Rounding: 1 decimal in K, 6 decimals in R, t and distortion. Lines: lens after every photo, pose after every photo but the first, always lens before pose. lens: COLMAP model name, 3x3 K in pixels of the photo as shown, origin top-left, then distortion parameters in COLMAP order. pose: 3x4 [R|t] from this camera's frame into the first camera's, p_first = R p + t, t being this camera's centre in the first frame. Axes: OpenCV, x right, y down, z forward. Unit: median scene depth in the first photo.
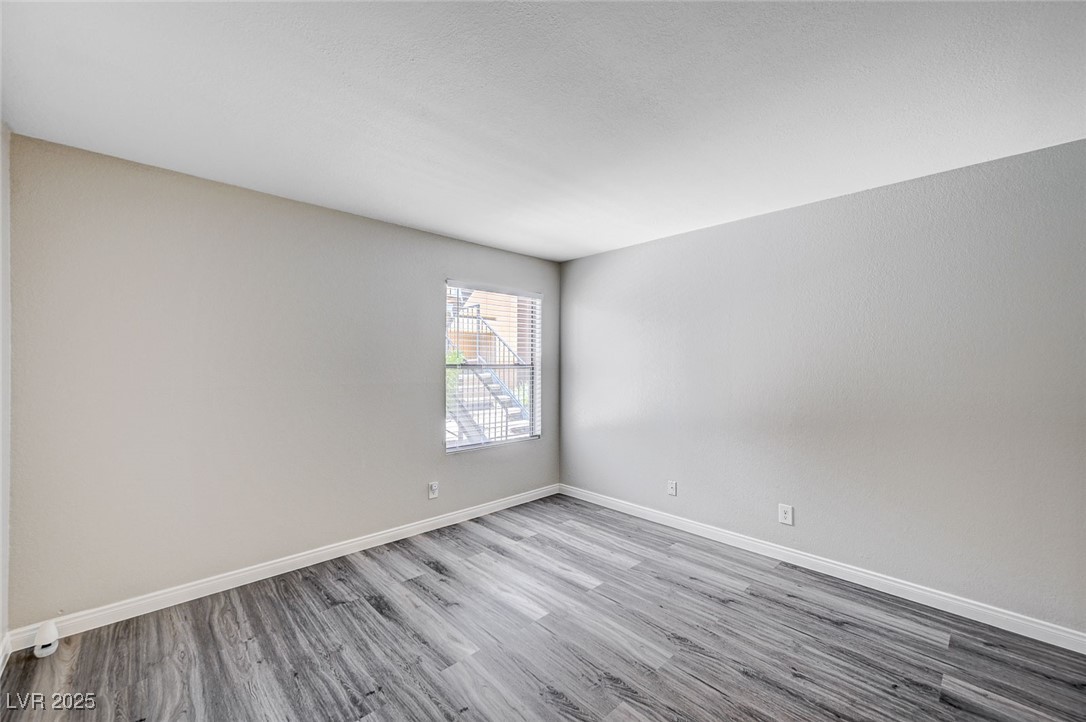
lens RADIAL K [[430.8, 0, 537.4], [0, 430.8, 379.7], [0, 0, 1]] dist [0.001787, 0.000276]
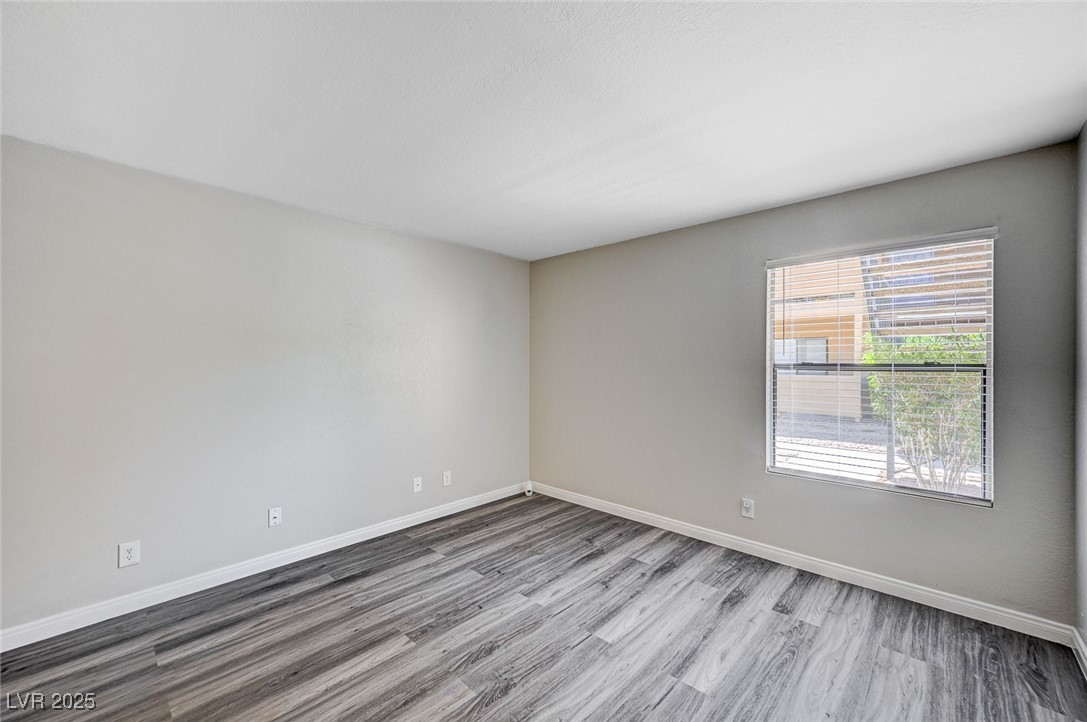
lens RADIAL K [[431.2, 0, 537.6], [0, 431.2, 355.6], [0, 0, 1]] dist [0.001787, 0.000276]
pose [[0.062898, -0.017205, -0.997872, 0.761261], [-0.043103, 0.998872, -0.019939, -0.014618], [0.997089, 0.044265, 0.062086, 0.652309]]
